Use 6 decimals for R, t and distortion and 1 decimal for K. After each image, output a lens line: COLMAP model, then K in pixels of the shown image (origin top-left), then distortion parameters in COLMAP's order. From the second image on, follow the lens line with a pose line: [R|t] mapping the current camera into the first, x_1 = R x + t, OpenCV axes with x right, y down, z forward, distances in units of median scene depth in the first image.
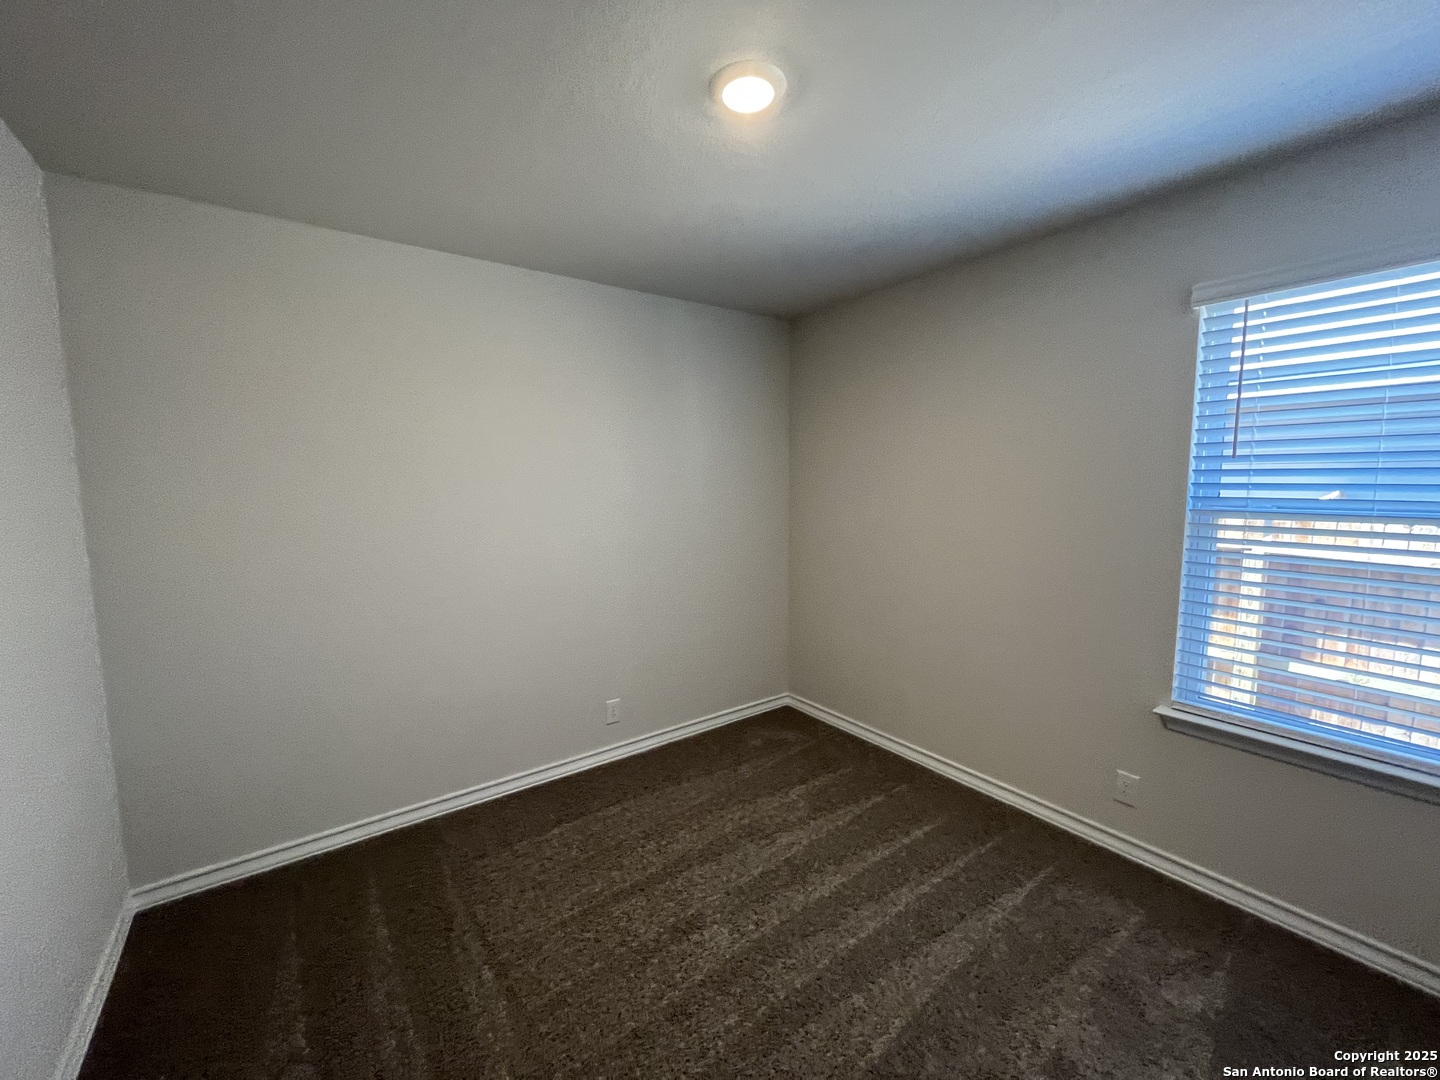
lens RADIAL K [[578.7, 0, 705.5], [0, 578.7, 536.6], [0, 0, 1]] dist [0.001595, 0.000324]
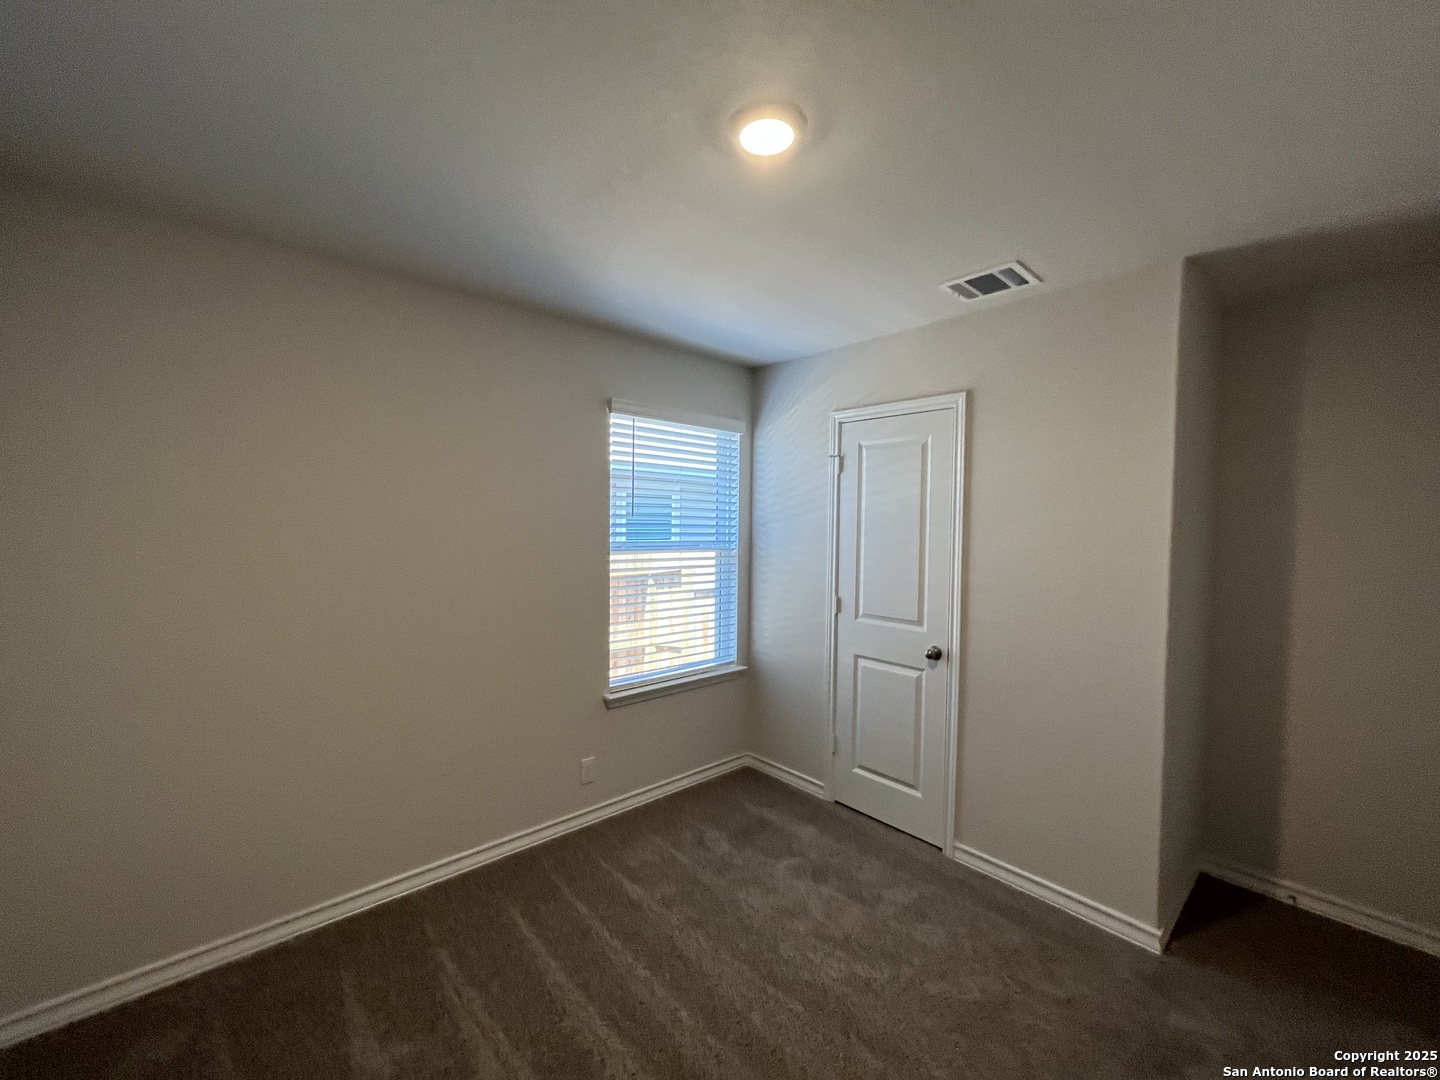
lens RADIAL K [[579.8, 0, 714.5], [0, 579.8, 541.0], [0, 0, 1]] dist [-0.009585, 0.000188]
pose [[-0.113323, -0.016828, 0.993416, -0.655325], [0.090582, 0.995518, 0.027197, -0.090333], [-0.989421, 0.093067, -0.111290, 0.951529]]
